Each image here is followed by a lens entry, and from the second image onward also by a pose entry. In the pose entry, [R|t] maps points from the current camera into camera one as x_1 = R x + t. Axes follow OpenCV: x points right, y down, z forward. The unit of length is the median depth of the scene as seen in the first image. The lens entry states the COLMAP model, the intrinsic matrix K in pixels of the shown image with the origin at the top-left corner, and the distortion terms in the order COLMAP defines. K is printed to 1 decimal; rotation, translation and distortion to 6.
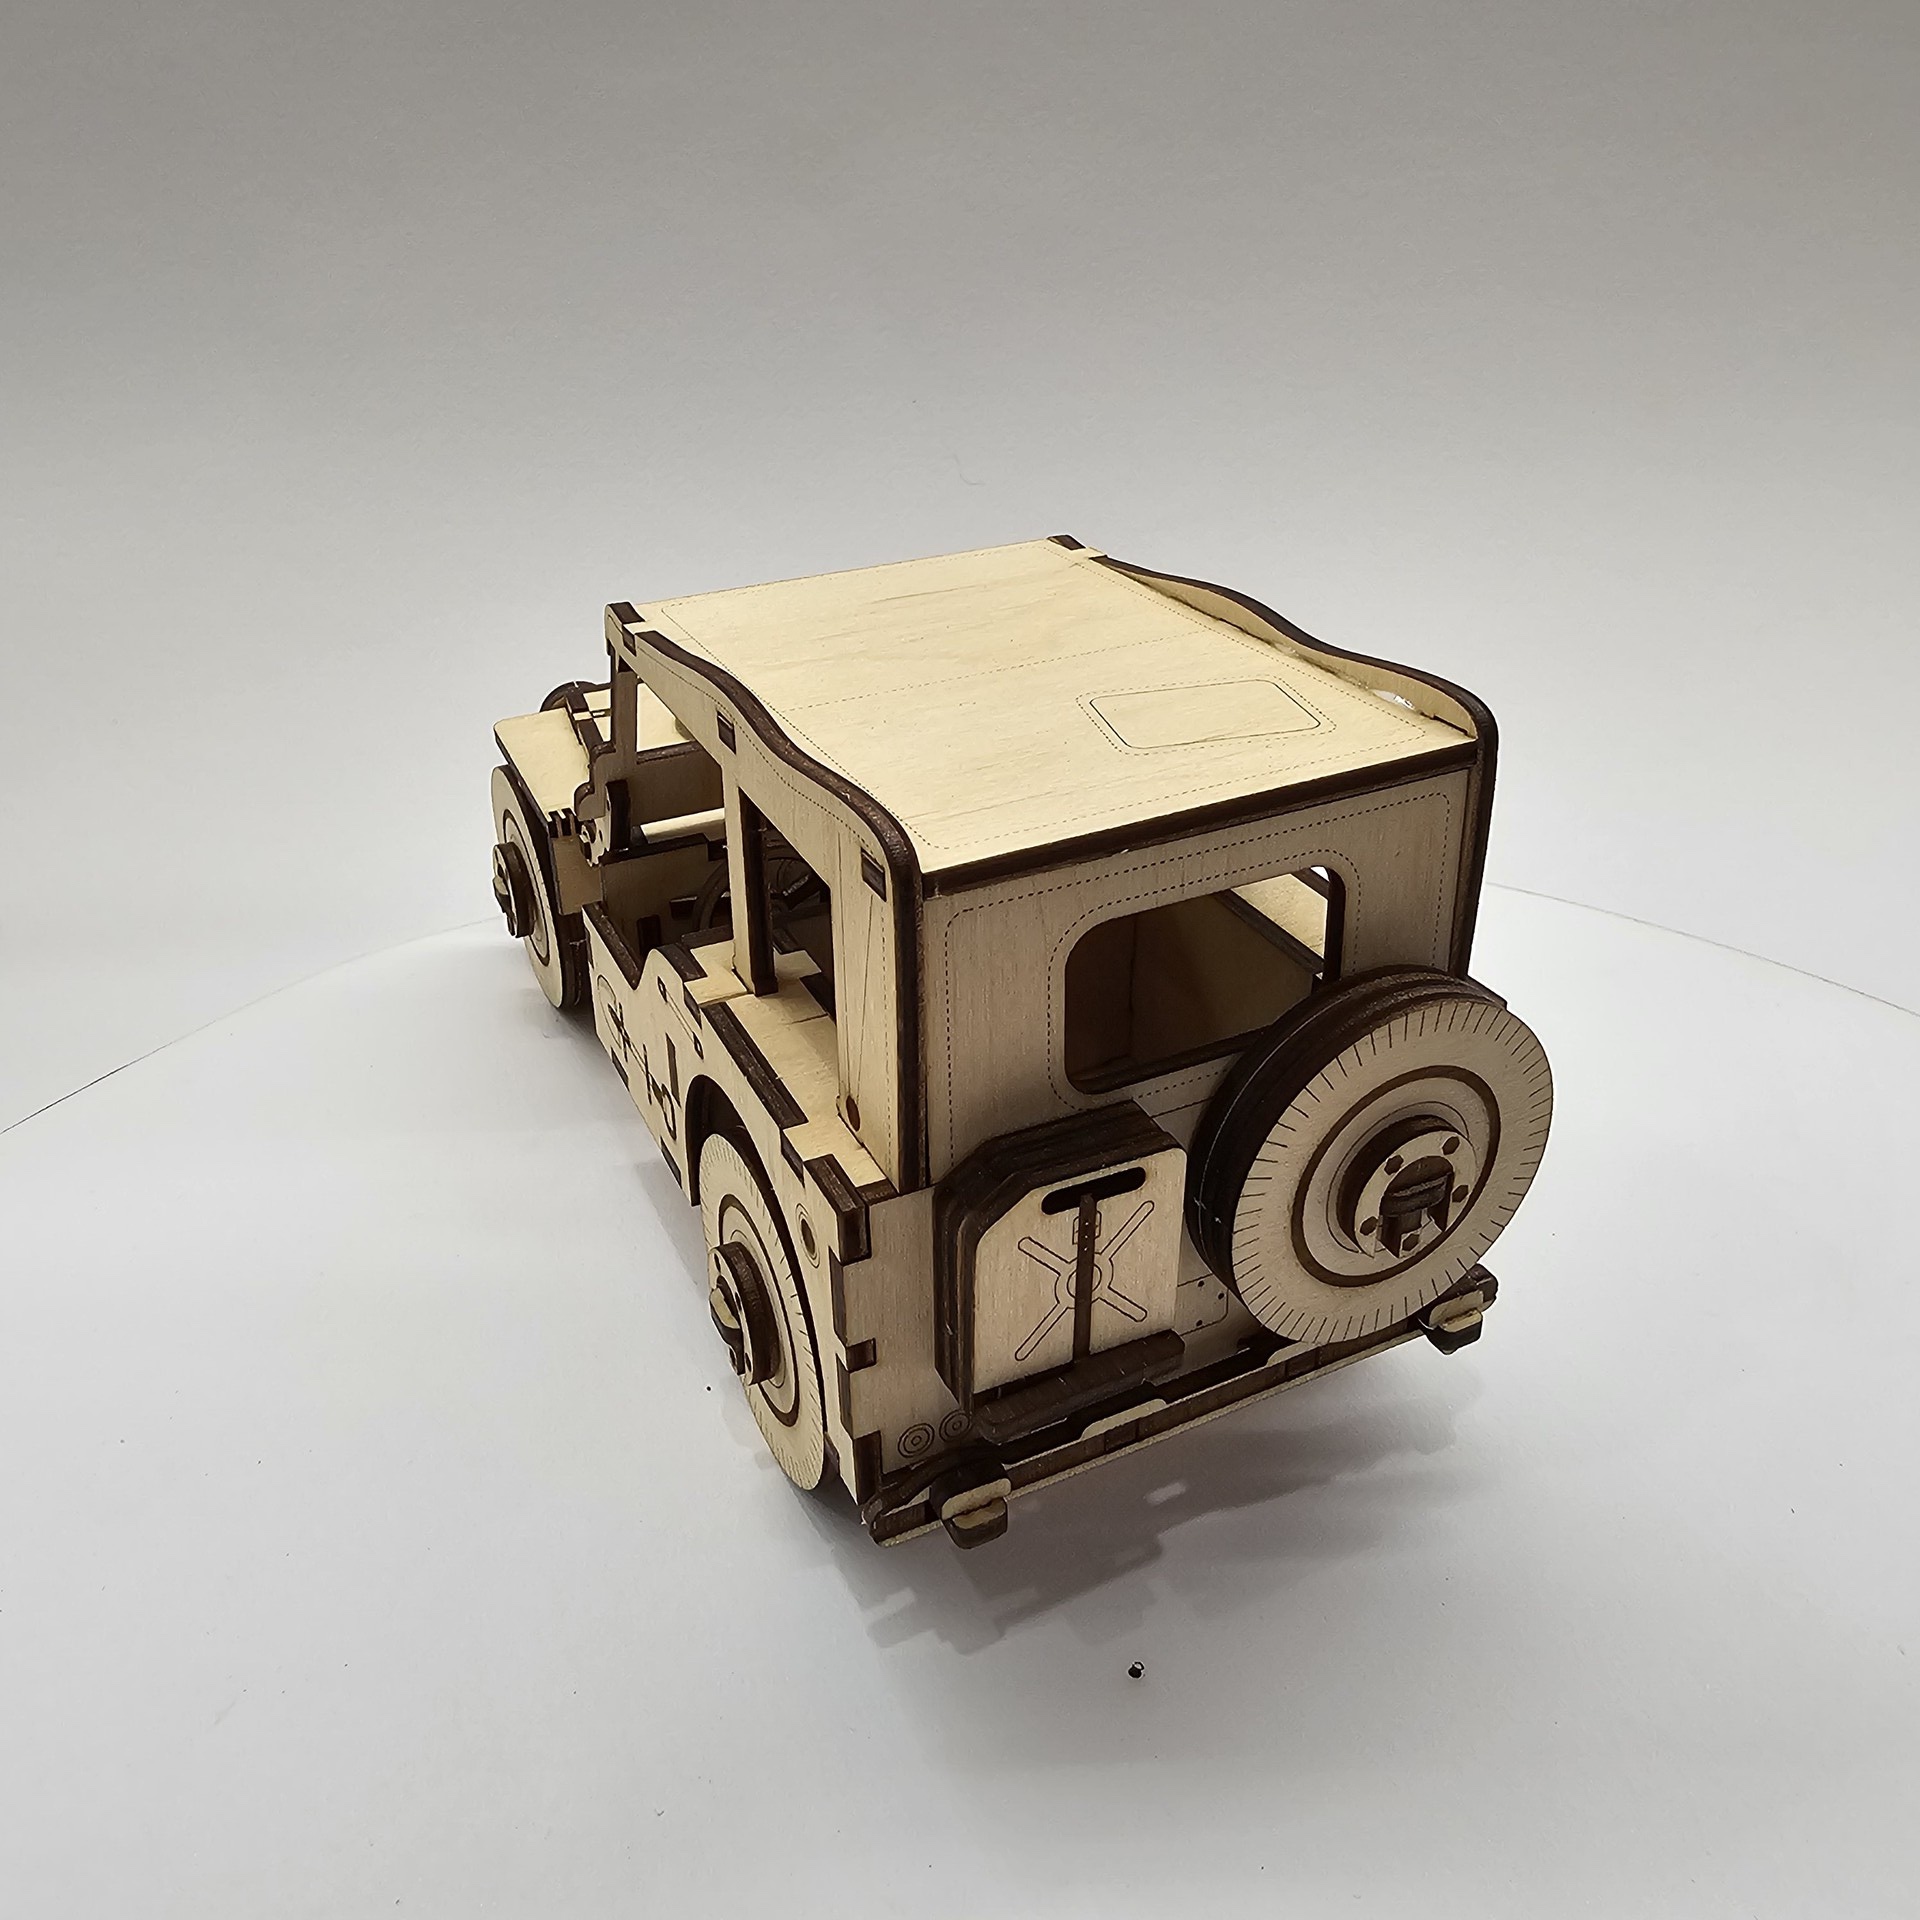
lens RADIAL K [[1841.8, 0, 923.5], [0, 1841.8, 912.1], [0, 0, 1]] dist [0.066010, 0.007165]
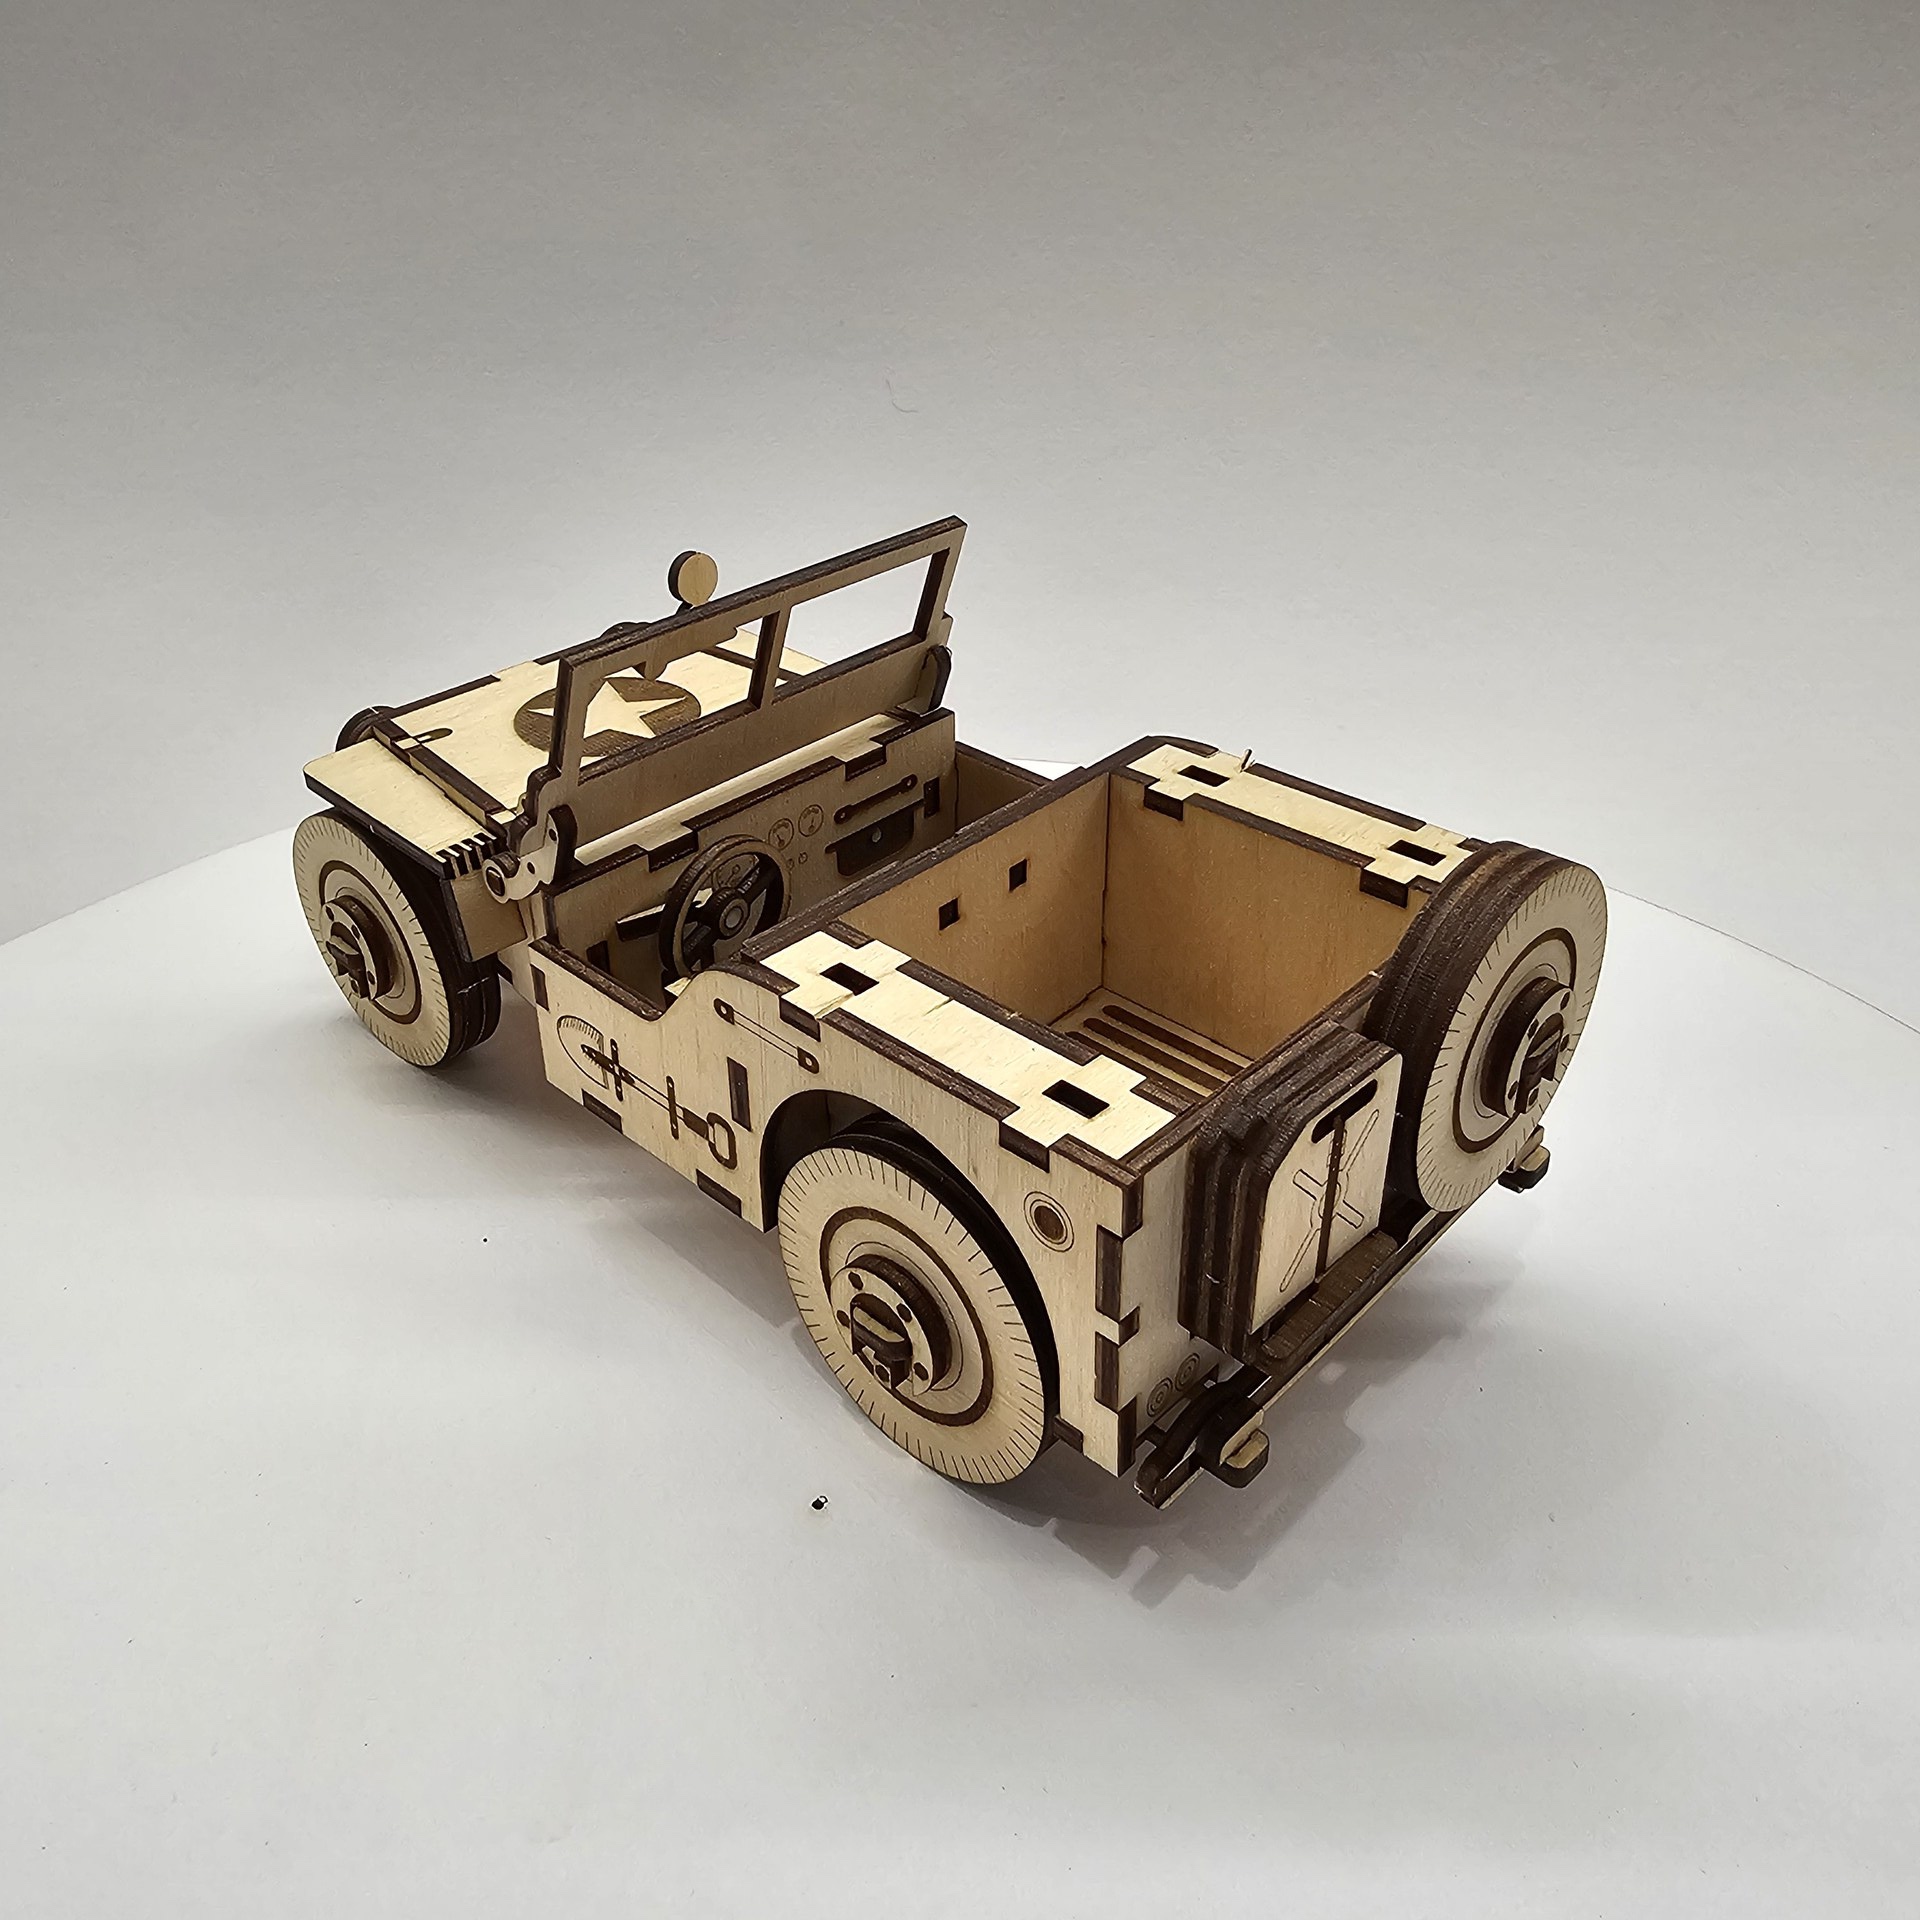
lens RADIAL K [[1841.8, 0, 923.5], [0, 1841.8, 912.1], [0, 0, 1]] dist [0.066010, 0.007165]
pose [[0.930439, -0.183679, 0.317090, -0.354892], [0.174325, 0.982985, 0.057885, -0.047241], [-0.322327, 0.001419, 0.946627, 0.087098]]
